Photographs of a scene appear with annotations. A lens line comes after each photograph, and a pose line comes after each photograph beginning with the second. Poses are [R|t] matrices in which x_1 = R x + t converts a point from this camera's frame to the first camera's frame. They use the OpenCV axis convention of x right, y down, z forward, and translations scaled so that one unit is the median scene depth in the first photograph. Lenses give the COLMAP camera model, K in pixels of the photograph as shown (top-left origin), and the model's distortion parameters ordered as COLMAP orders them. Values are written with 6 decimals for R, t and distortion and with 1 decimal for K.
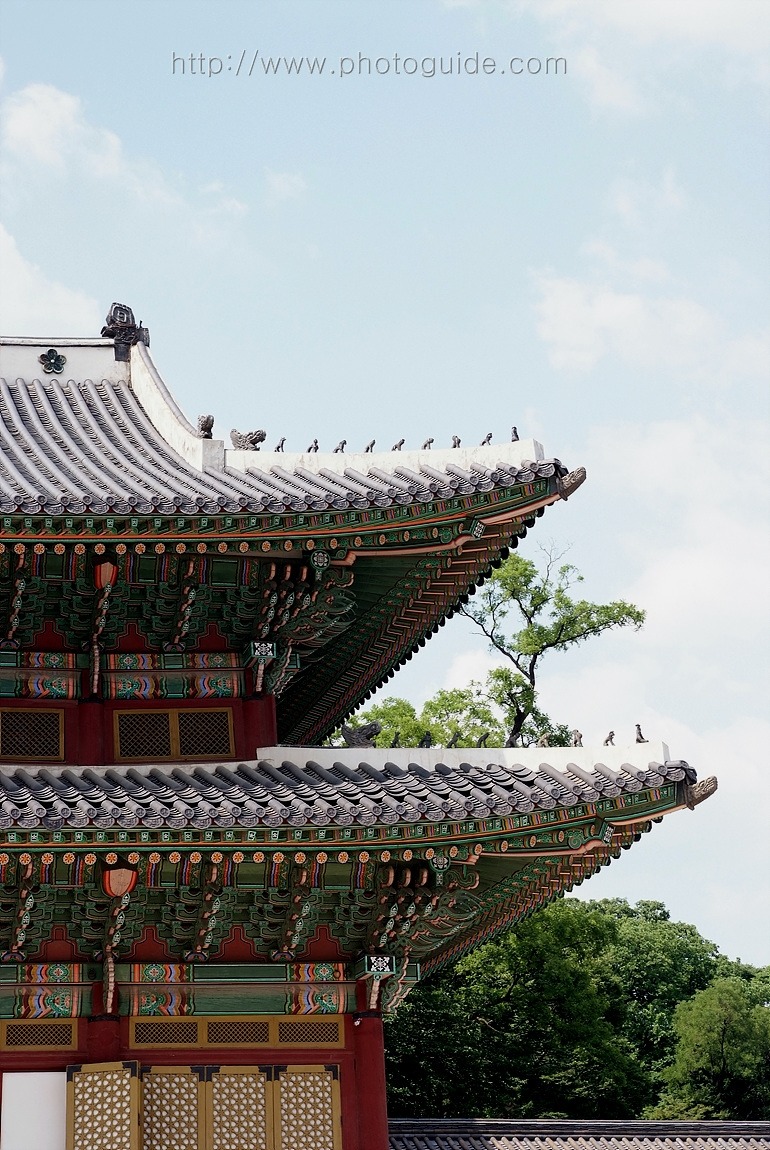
lens RADIAL K [[2234.3, 0, 387.4], [0, 2234.3, 589.4], [0, 0, 1]] dist [0.252542, 0.023338]
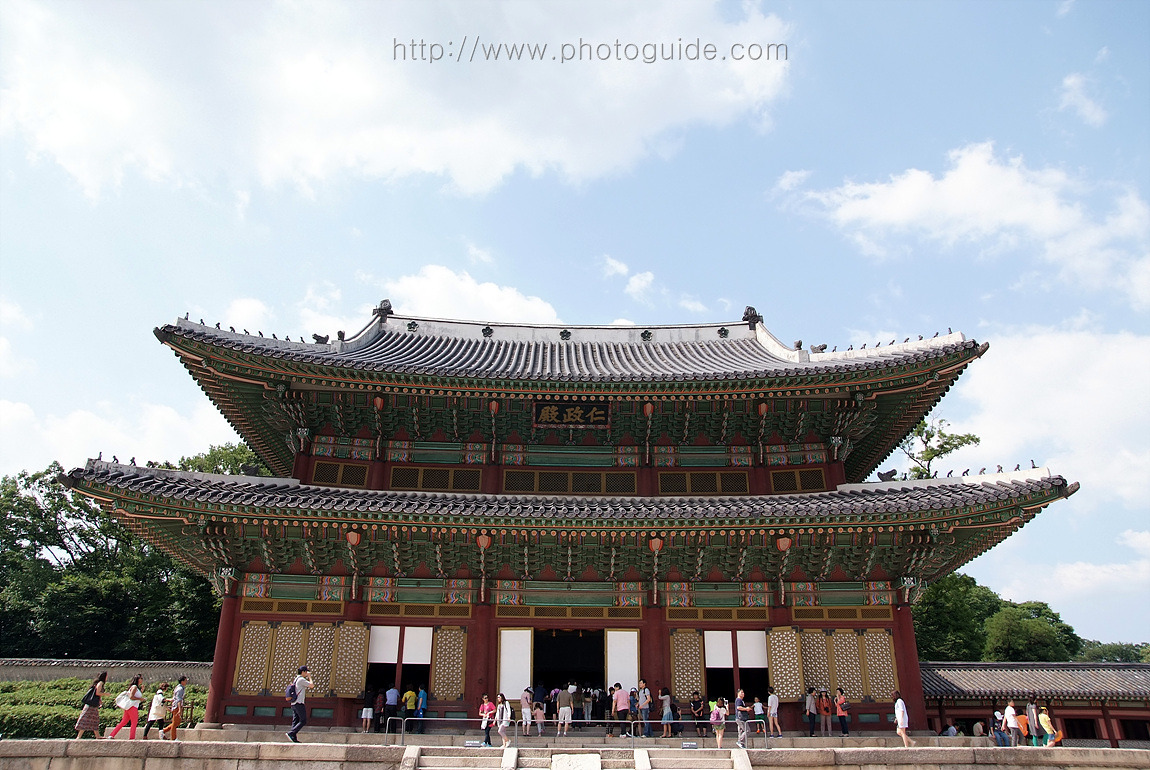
lens RADIAL K [[862.6, 0, 576.2], [0, 862.6, 397.9], [0, 0, 1]] dist [-0.130151, 0.135150]
pose [[0.958414, -0.071799, -0.276202, -0.067990], [0.048416, 0.994712, -0.090576, 0.050685], [0.281245, 0.073437, 0.956822, 0.138105]]
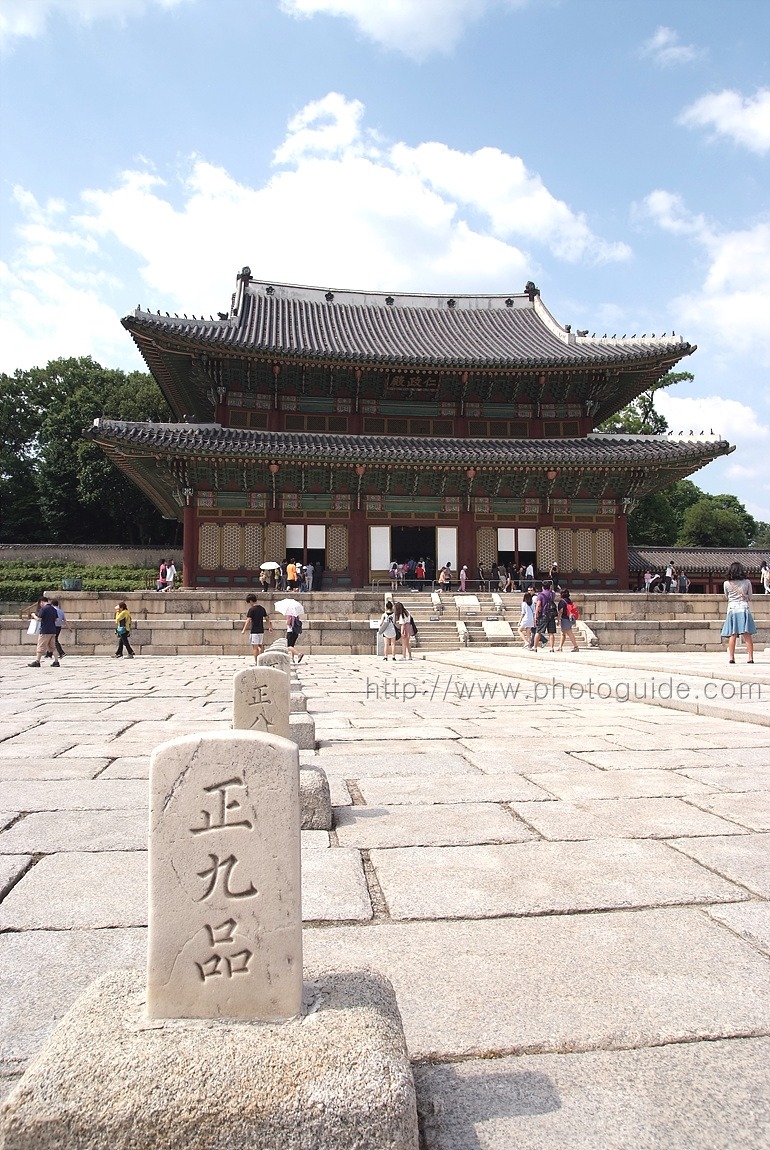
lens RADIAL K [[862.6, 0, 402.1], [0, 862.6, 575.2], [0, 0, 1]] dist [-0.130151, 0.135150]
pose [[0.984280, 0.024878, -0.174854, -0.102703], [0.021559, 0.965702, 0.258757, -0.058117], [0.175295, -0.258459, 0.949985, -0.276759]]
